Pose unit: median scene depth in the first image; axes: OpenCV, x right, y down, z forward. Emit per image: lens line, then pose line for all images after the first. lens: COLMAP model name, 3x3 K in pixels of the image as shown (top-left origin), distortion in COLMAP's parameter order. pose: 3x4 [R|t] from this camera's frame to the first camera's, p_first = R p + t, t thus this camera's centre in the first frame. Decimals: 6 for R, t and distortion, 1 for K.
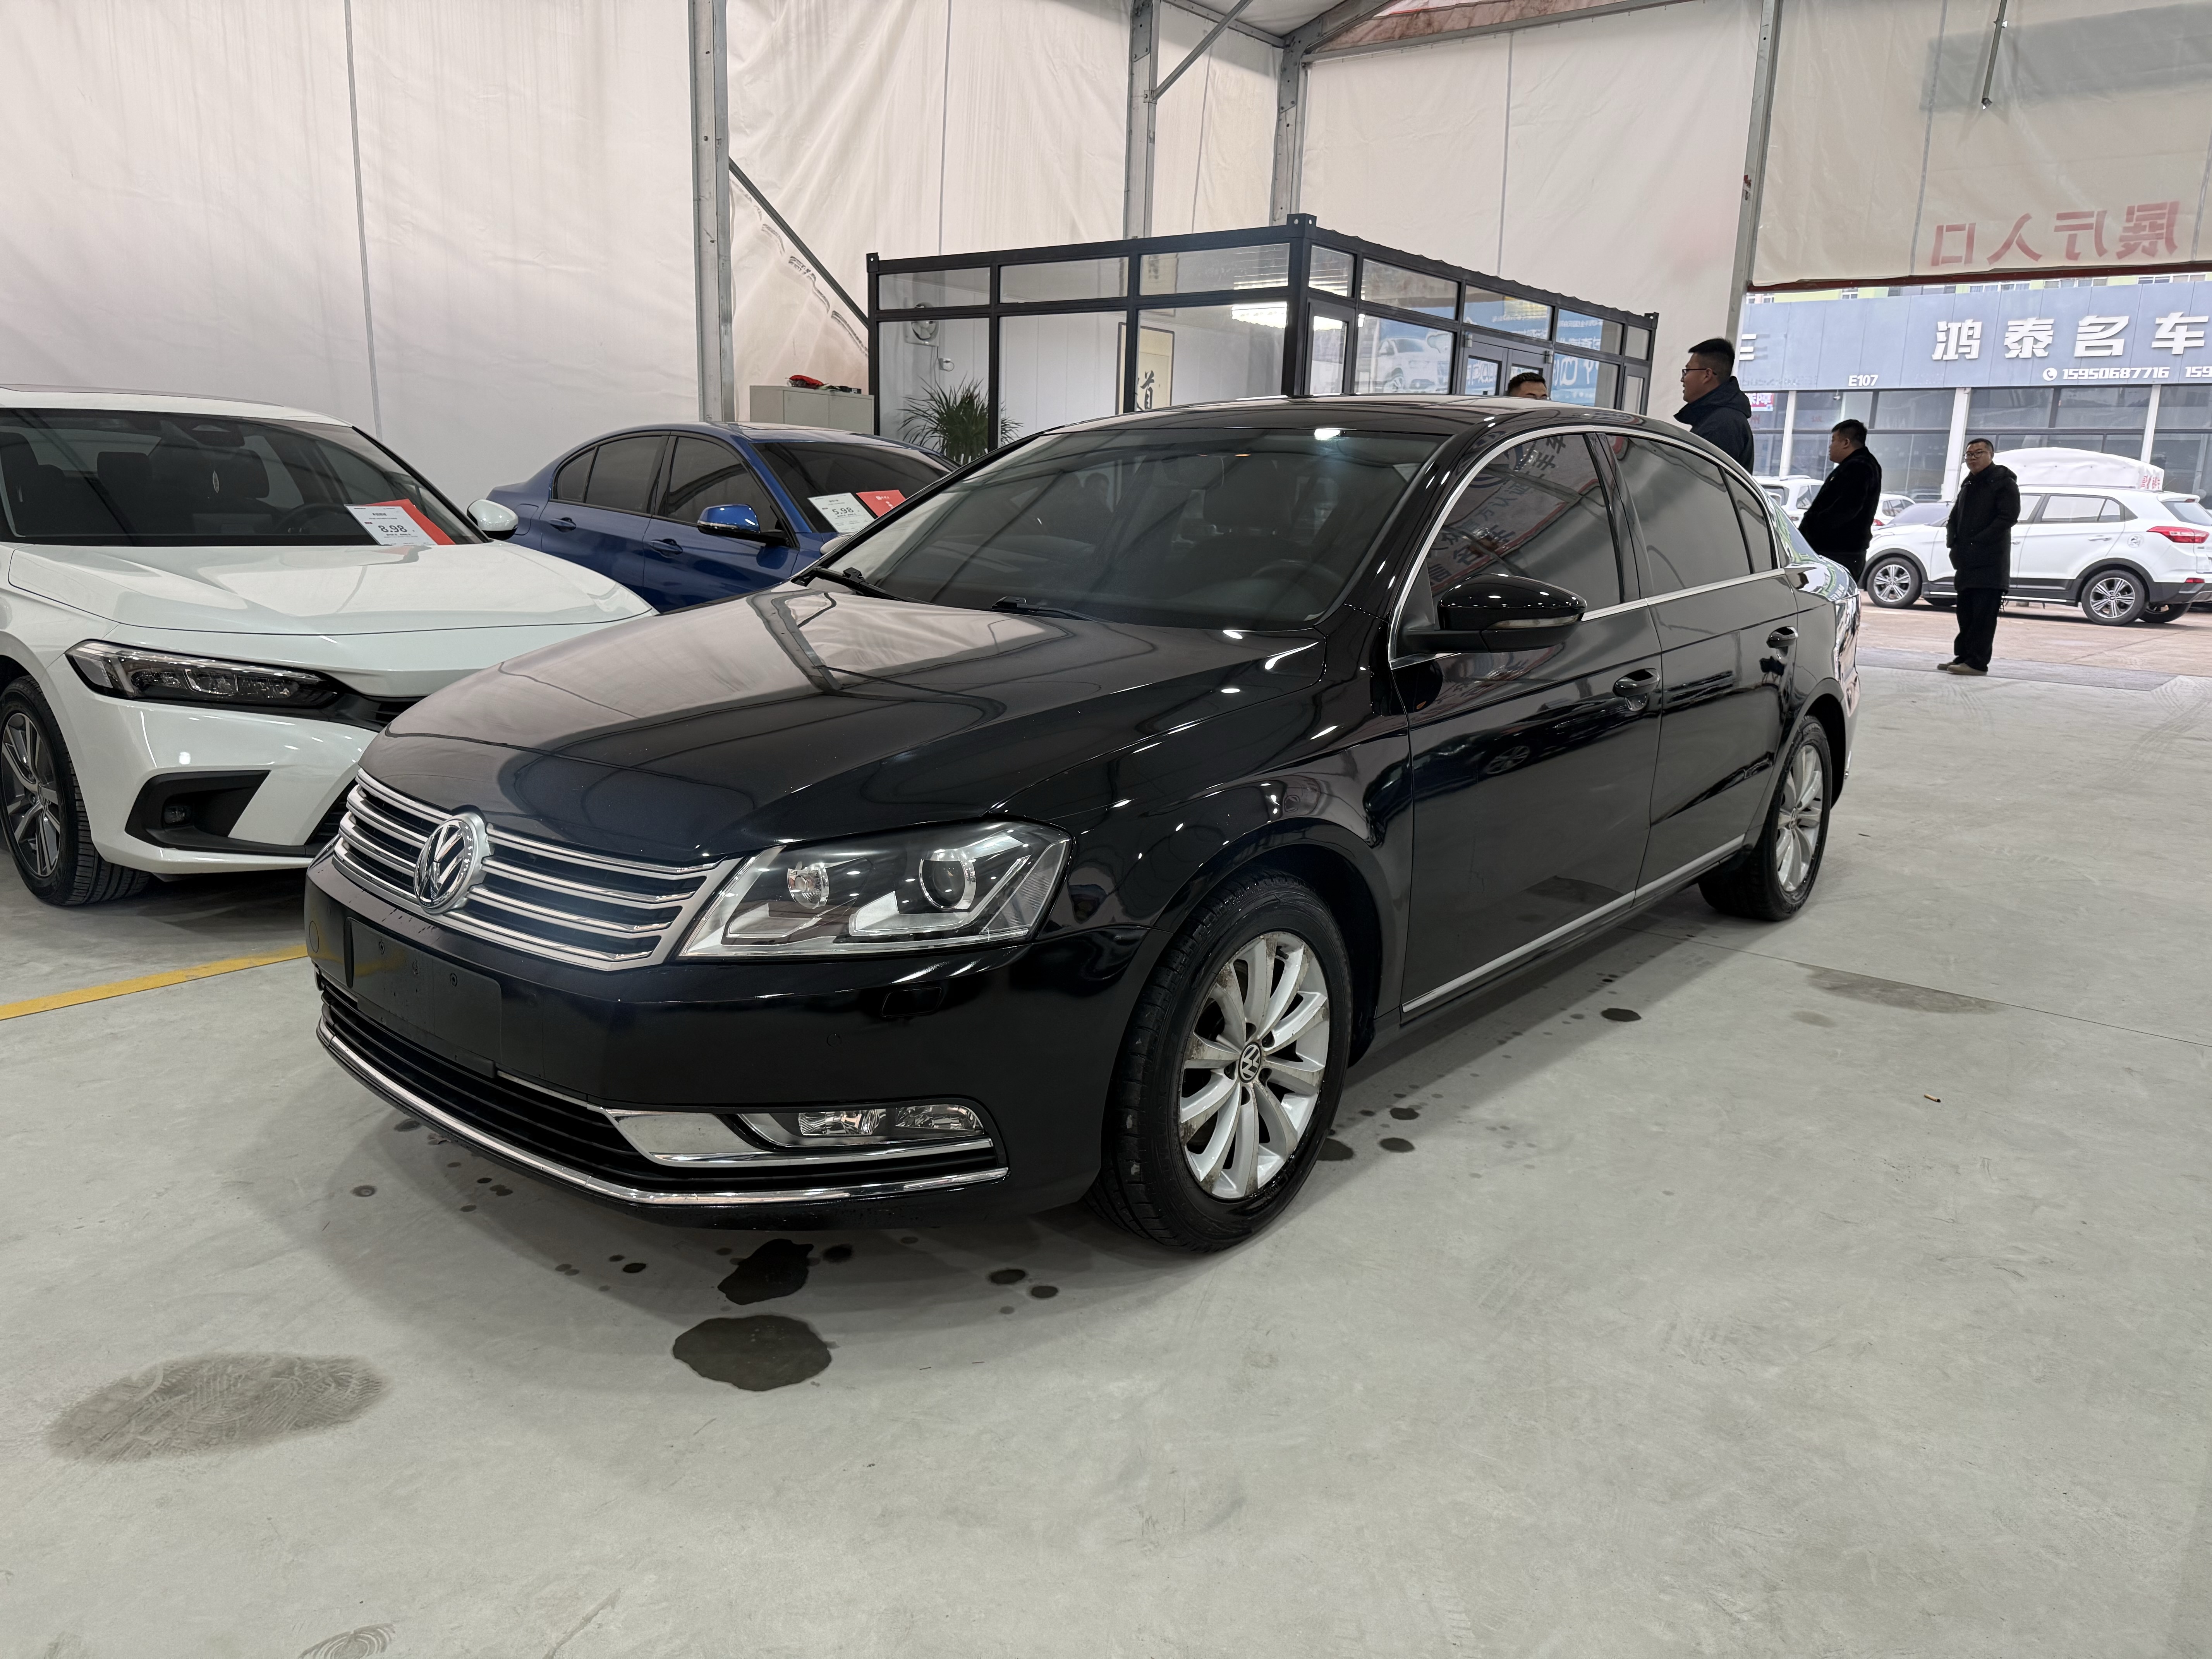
lens RADIAL K [[1567.6, 0, 1115.3], [0, 1567.6, 834.9], [0, 0, 1]] dist [0.017798, -0.023877]
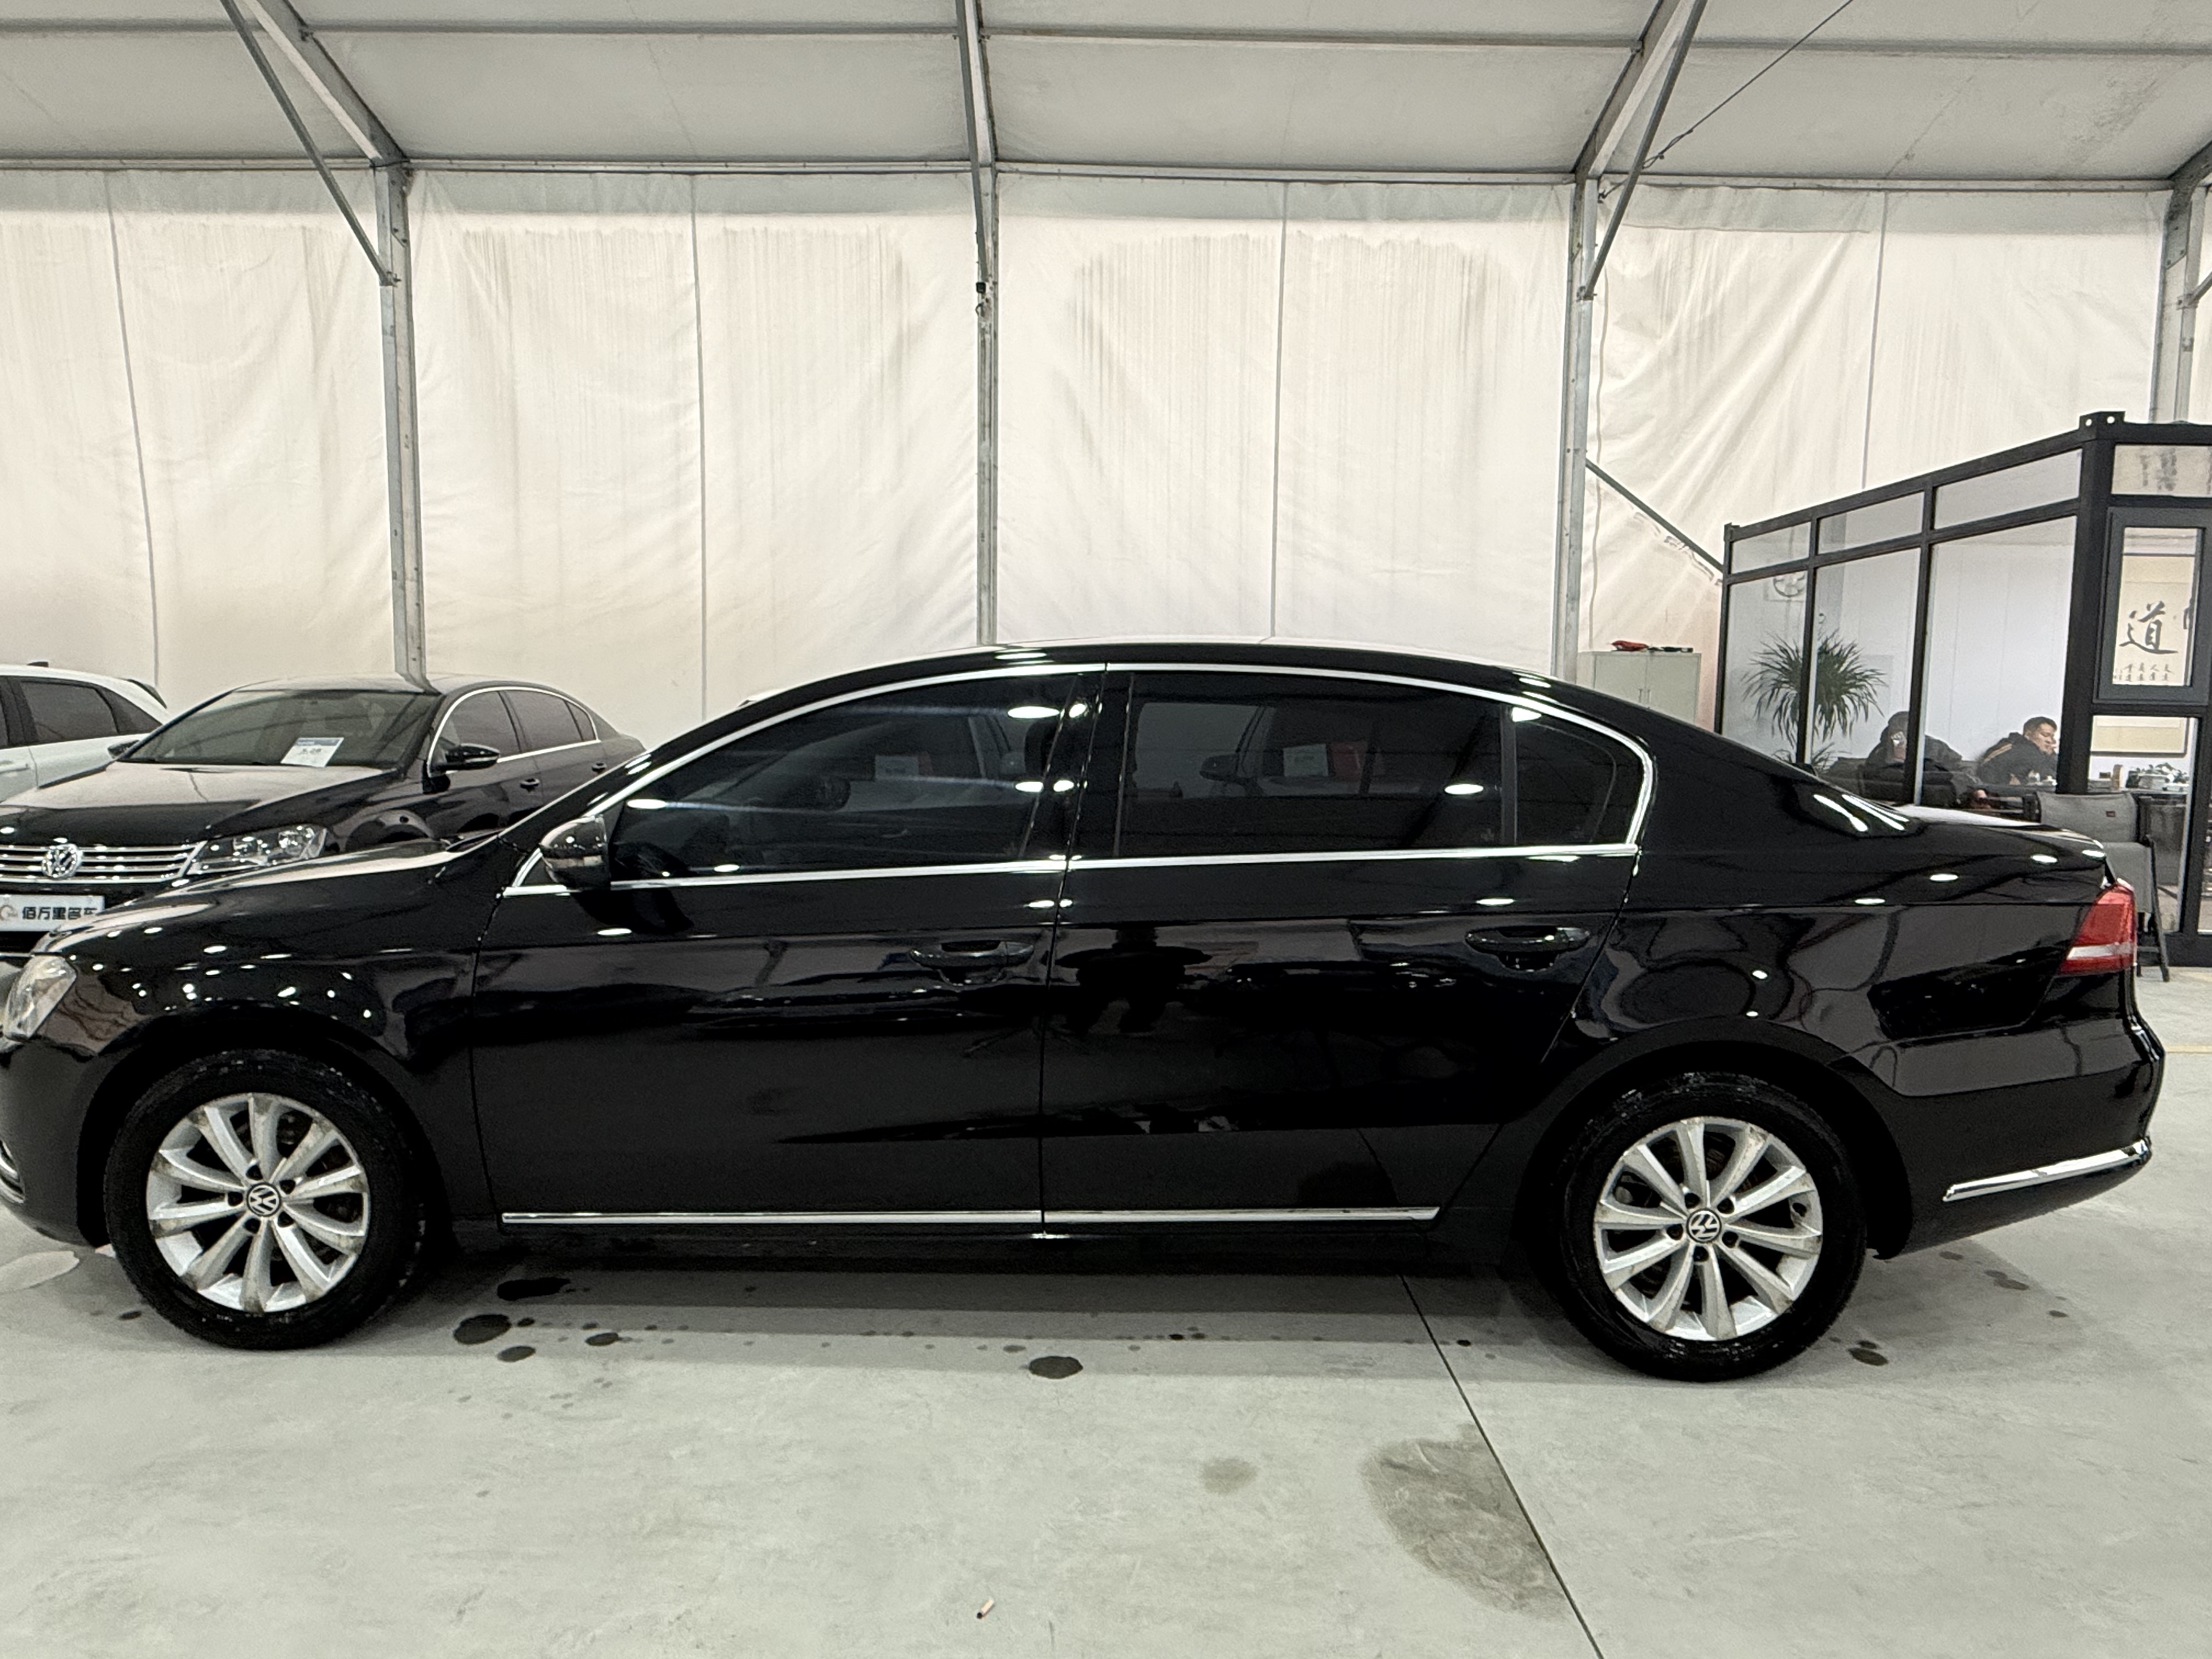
lens RADIAL K [[1282.5, 0, 1095.4], [0, 1282.5, 827.5], [0, 0, 1]] dist [-0.010430, 0.004414]
pose [[0.623851, 0.043150, -0.780352, 0.260207], [-0.160402, 0.984288, -0.073806, -0.035678], [0.764906, 0.171214, 0.620970, 0.171816]]
